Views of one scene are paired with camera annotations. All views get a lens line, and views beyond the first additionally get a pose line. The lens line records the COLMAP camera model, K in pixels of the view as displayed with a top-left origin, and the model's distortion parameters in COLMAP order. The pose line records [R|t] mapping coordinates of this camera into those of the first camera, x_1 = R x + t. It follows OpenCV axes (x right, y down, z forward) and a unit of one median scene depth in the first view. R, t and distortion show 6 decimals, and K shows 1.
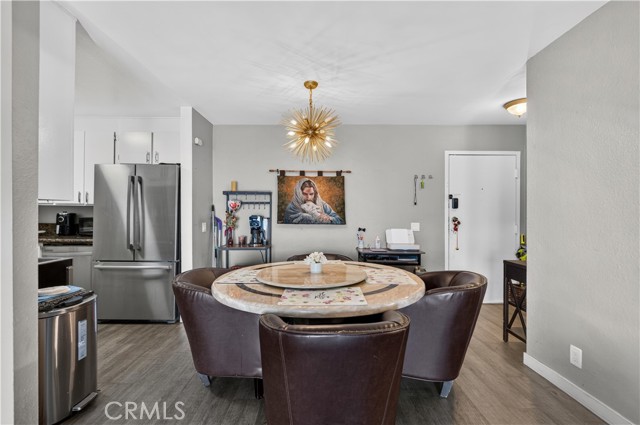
lens RADIAL K [[299.7, 0, 315.4], [0, 299.7, 214.6], [0, 0, 1]] dist [0.011469, -0.001896]
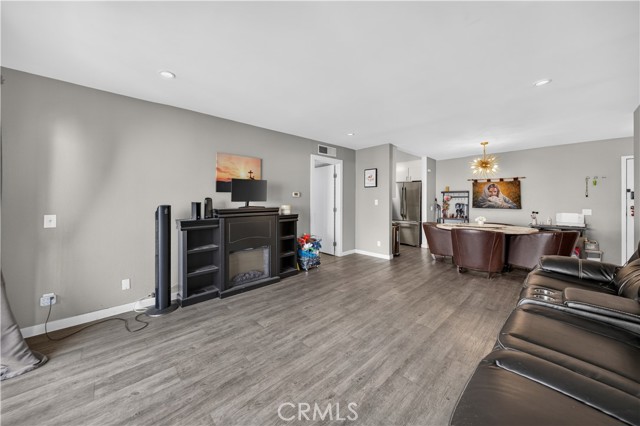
lens RADIAL K [[227.1, 0, 312.6], [0, 227.1, 201.2], [0, 0, 1]] dist [-0.001699, -0.000067]
pose [[0.673832, 0.002596, -0.738880, 0.257610], [-0.007108, 0.999970, -0.002970, 0.000771], [0.738851, 0.007253, 0.673830, -0.730750]]
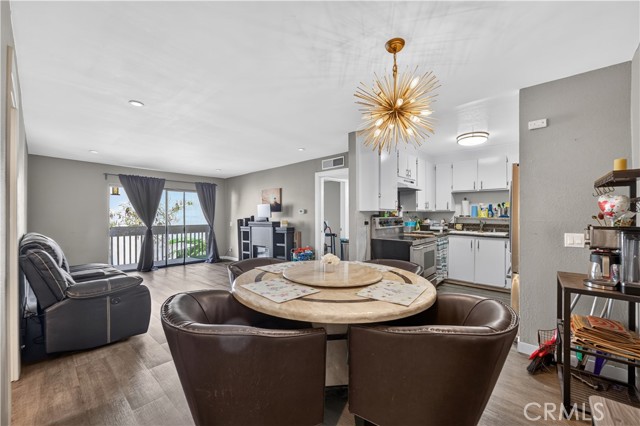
lens RADIAL K [[253.9, 0, 318.0], [0, 253.9, 215.2], [0, 0, 1]] dist [-0.002969, -0.000597]
pose [[-0.669720, 0.004229, -0.742602, 0.396520], [0.003896, 0.999990, 0.002182, -0.015787], [0.742603, -0.001432, -0.669730, 0.875873]]
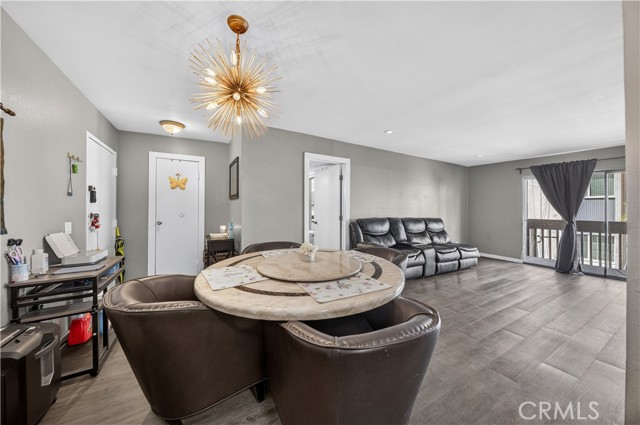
lens RADIAL K [[220.3, 0, 318.0], [0, 220.3, 209.0], [0, 0, 1]] dist [-0.001782, -0.000169]
pose [[-0.495046, 0.001881, 0.868865, -0.384705], [-0.001996, 0.999993, -0.003302, -0.001476], [-0.868864, -0.003369, -0.495039, 0.748768]]
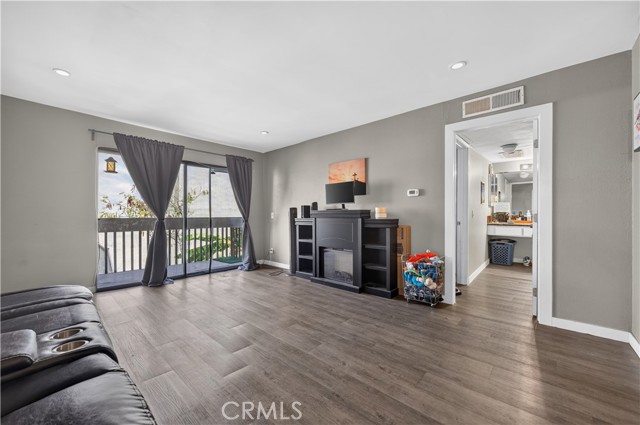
lens RADIAL K [[253.9, 0, 317.2], [0, 253.9, 212.2], [0, 0, 1]] dist [-0.002969, -0.000597]
pose [[-0.678864, 0.002923, -0.734258, 0.259708], [-0.000743, 0.999989, 0.004668, 0.026617], [0.734263, 0.003715, -0.678855, 0.232444]]
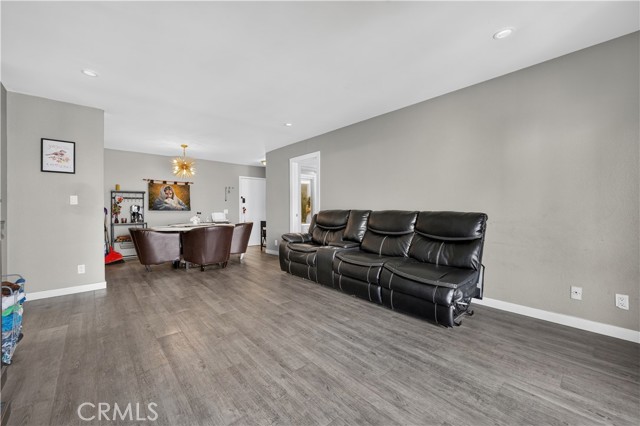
lens RADIAL K [[253.9, 0, 311.6], [0, 253.9, 213.6], [0, 0, 1]] dist [-0.002969, -0.000597]
pose [[0.761468, -0.012621, 0.648080, -0.367994], [0.006320, 0.999907, 0.012047, 0.038766], [-0.648172, -0.005077, 0.761477, -0.751671]]
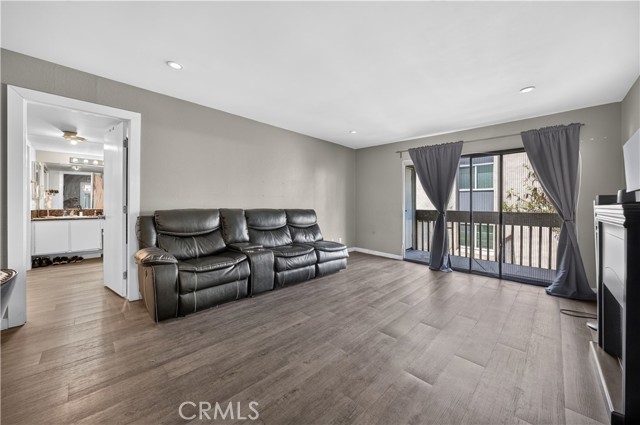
lens RADIAL K [[237.7, 0, 317.0], [0, 237.7, 205.6], [0, 0, 1]] dist [-0.003552, 0.000035]
pose [[-0.707267, -0.007255, 0.706909, -0.408190], [-0.000282, 0.999950, 0.009981, 0.018523], [-0.706947, 0.006860, -0.707234, 0.241965]]
